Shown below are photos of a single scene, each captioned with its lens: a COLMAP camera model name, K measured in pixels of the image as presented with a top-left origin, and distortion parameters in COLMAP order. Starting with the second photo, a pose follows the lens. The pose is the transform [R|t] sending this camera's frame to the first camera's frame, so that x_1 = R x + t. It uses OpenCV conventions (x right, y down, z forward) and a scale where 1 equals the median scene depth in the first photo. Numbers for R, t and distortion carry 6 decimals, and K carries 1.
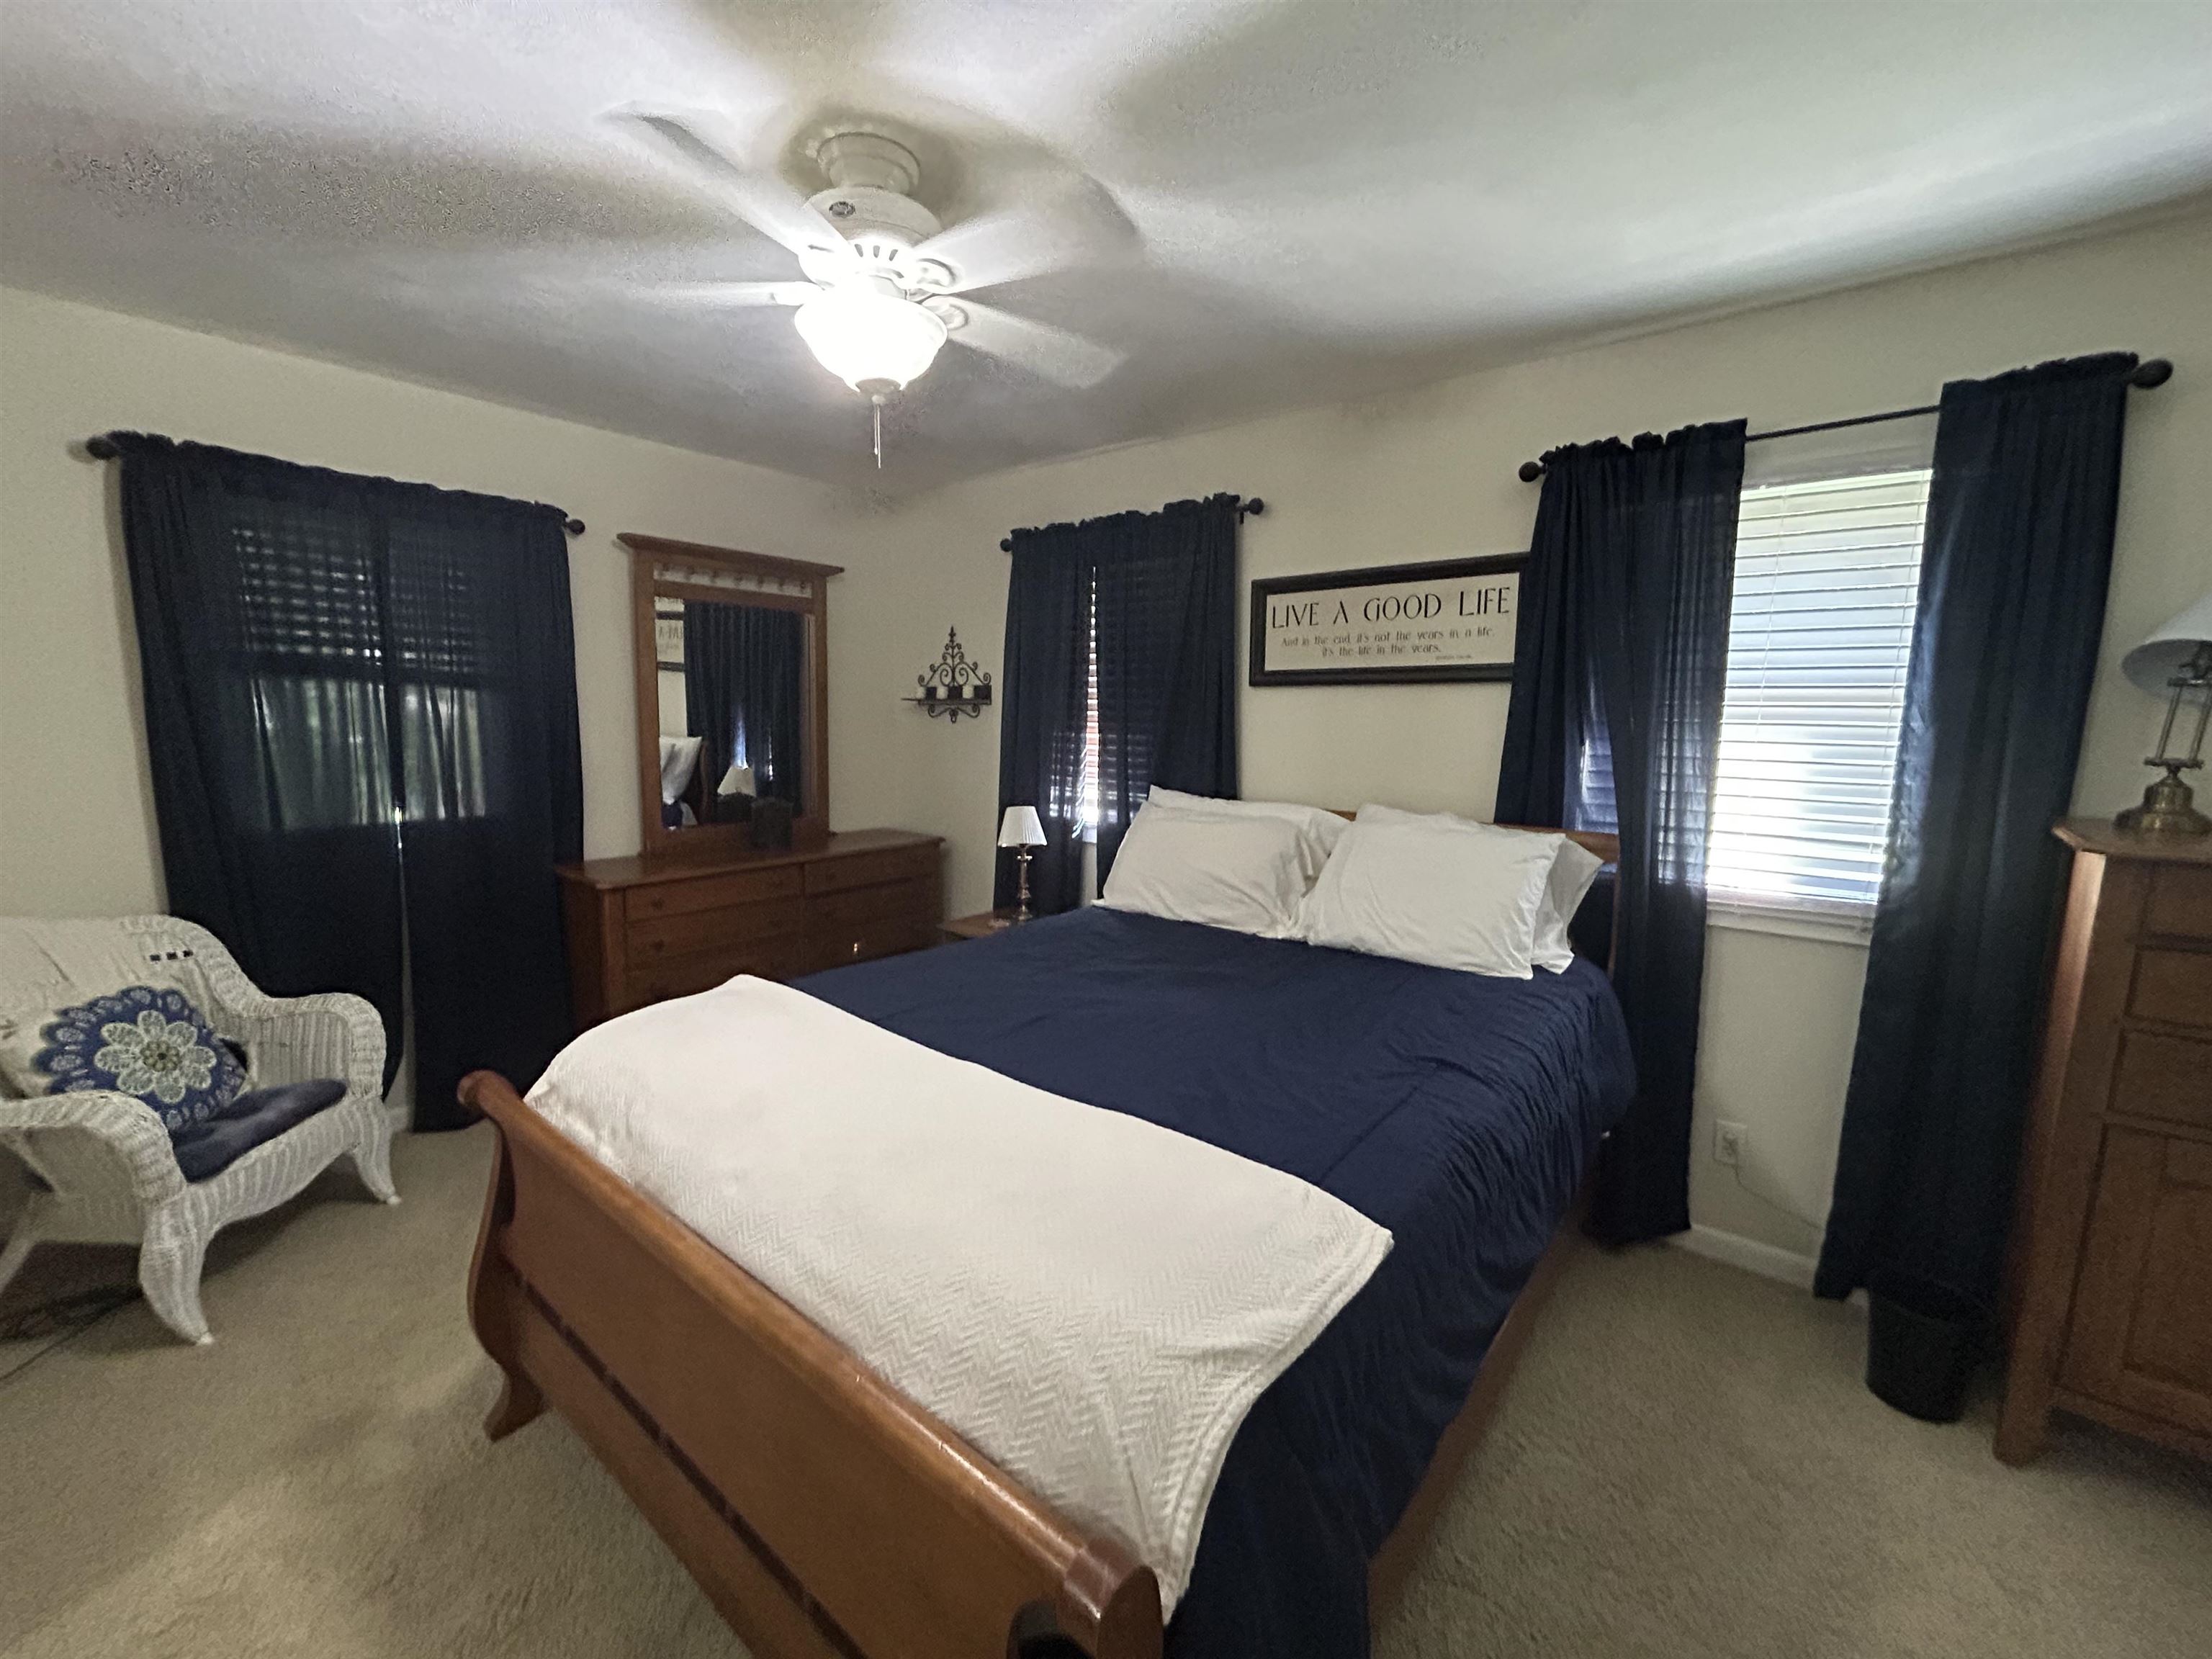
lens RADIAL K [[902.6, 0, 1106.0], [0, 902.6, 829.5], [0, 0, 1]] dist [-0.000920, -0.000501]
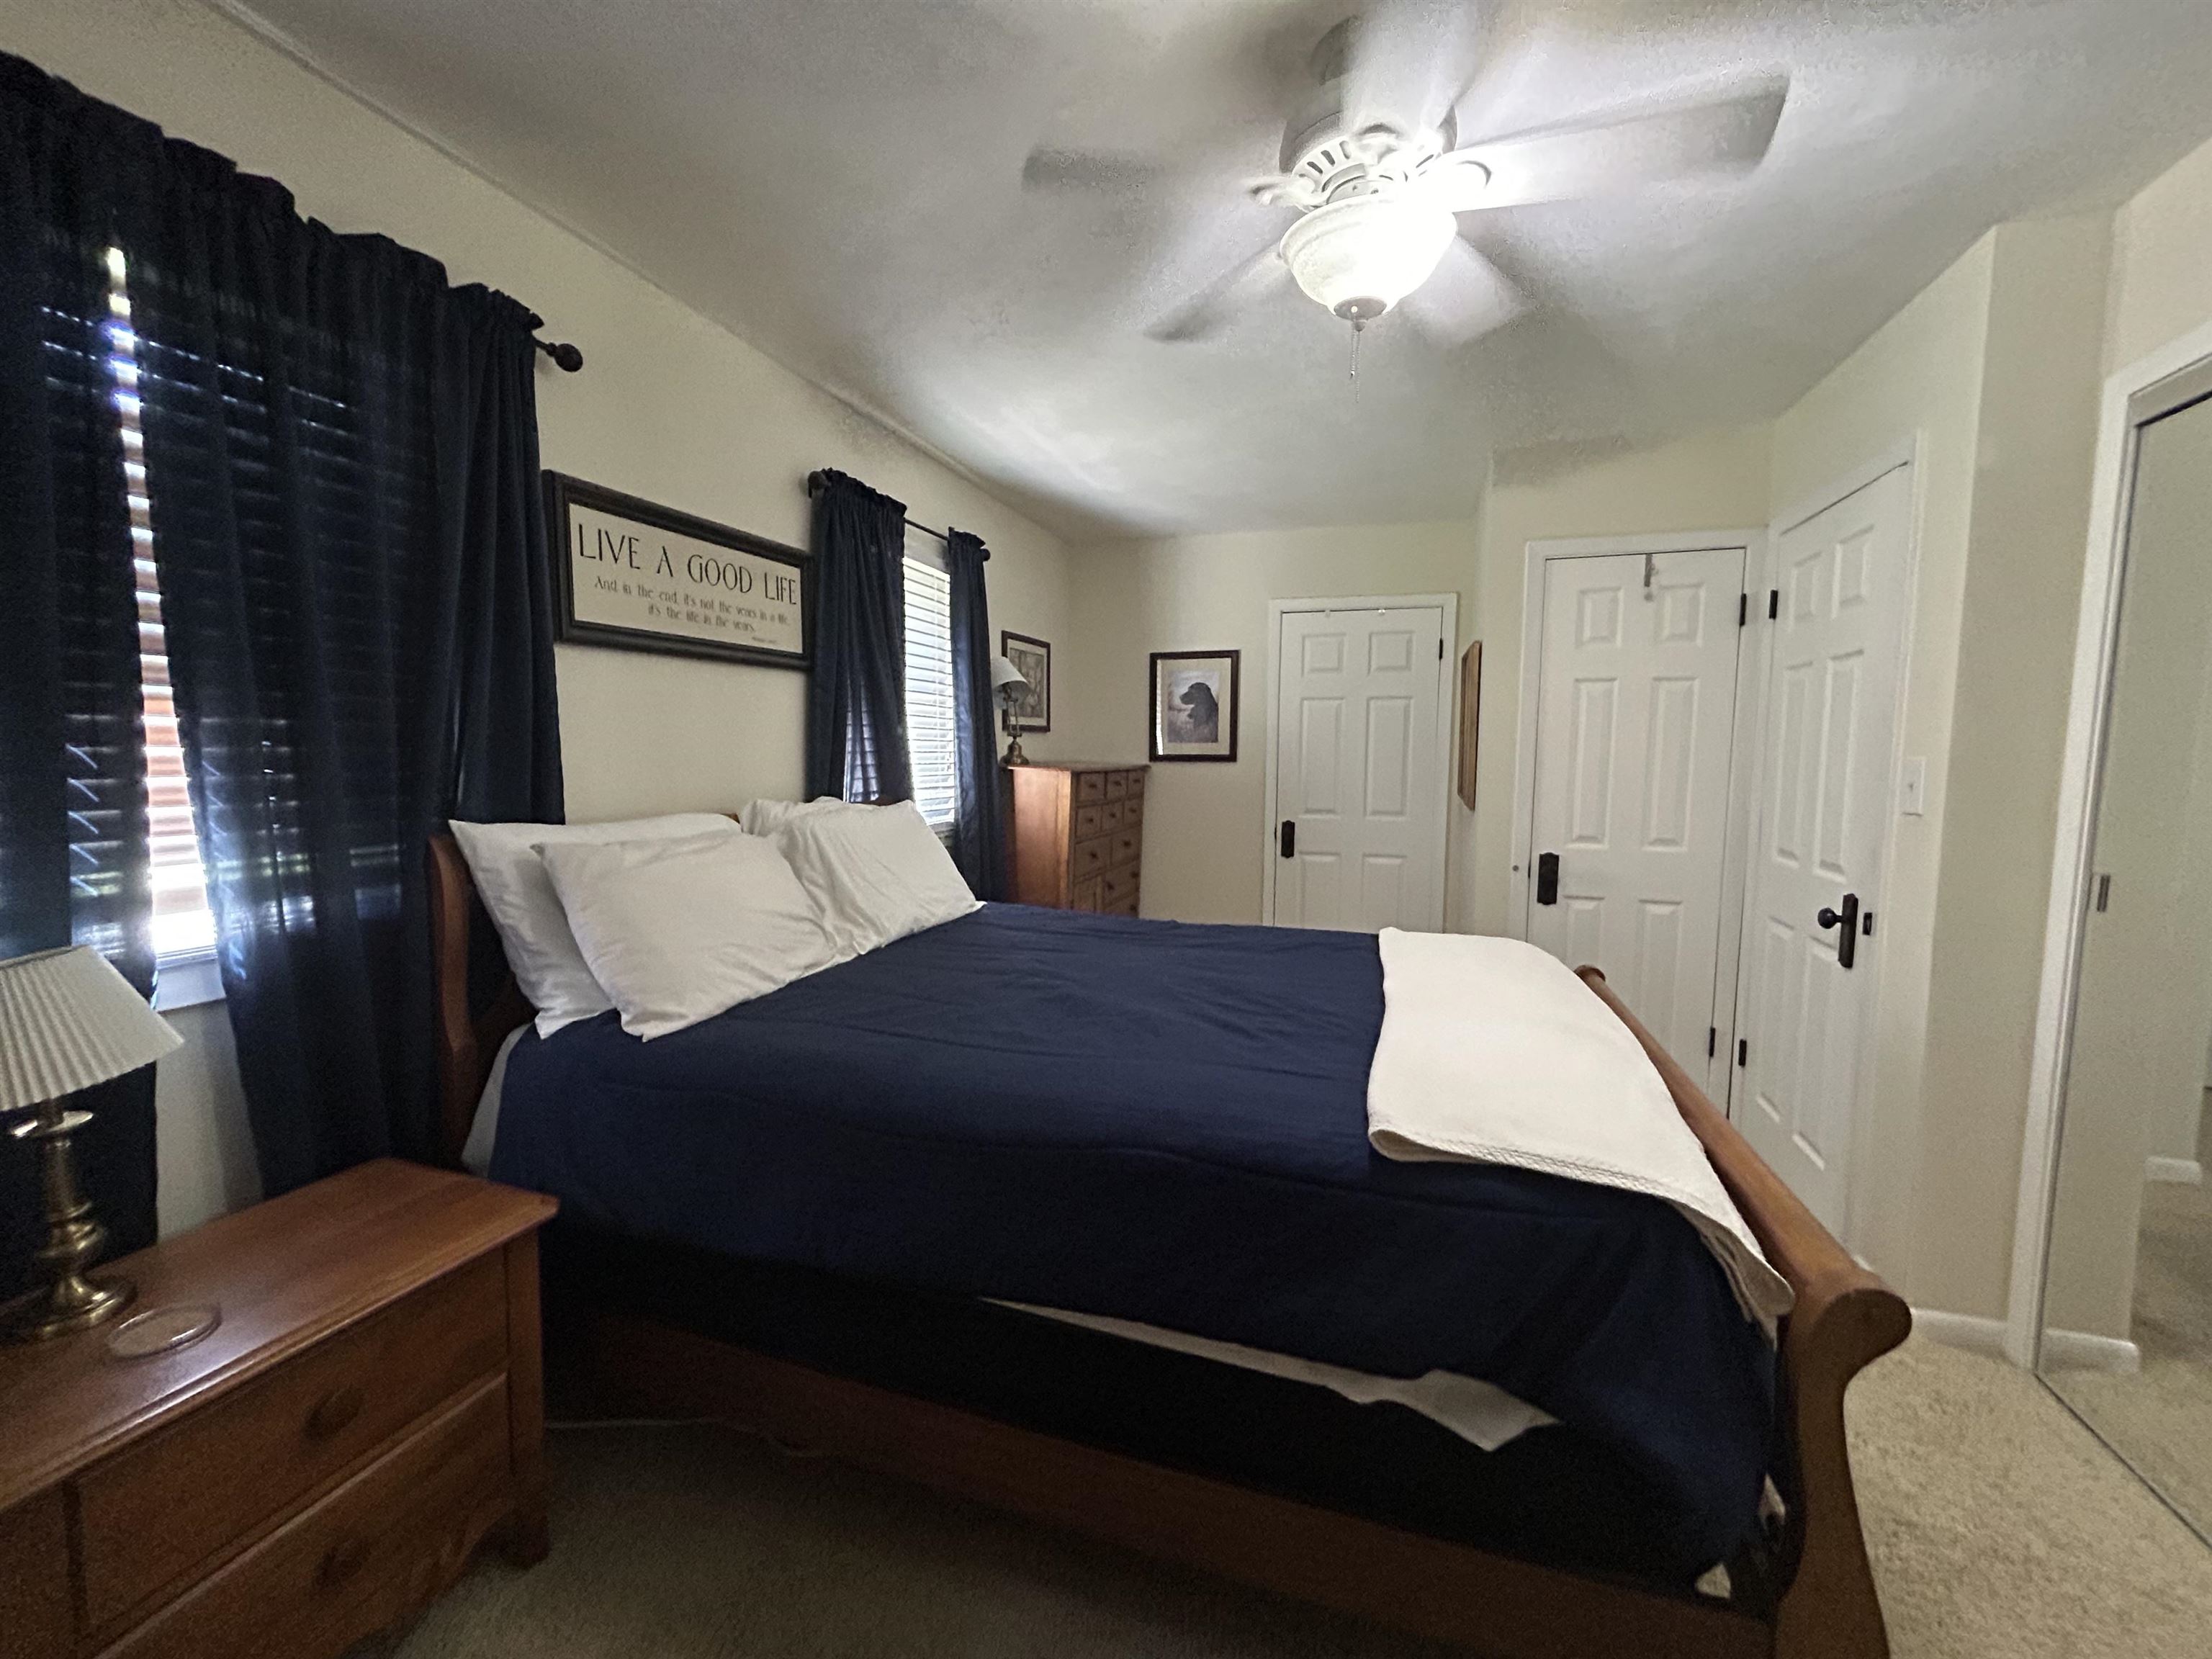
lens RADIAL K [[902.6, 0, 1106.0], [0, 902.6, 829.5], [0, 0, 1]] dist [-0.000920, -0.000501]
pose [[-0.359034, -0.116379, 0.926040, -0.635681], [0.084302, 0.984096, 0.156359, -0.108117], [-0.929510, 0.134205, -0.343513, 0.983121]]
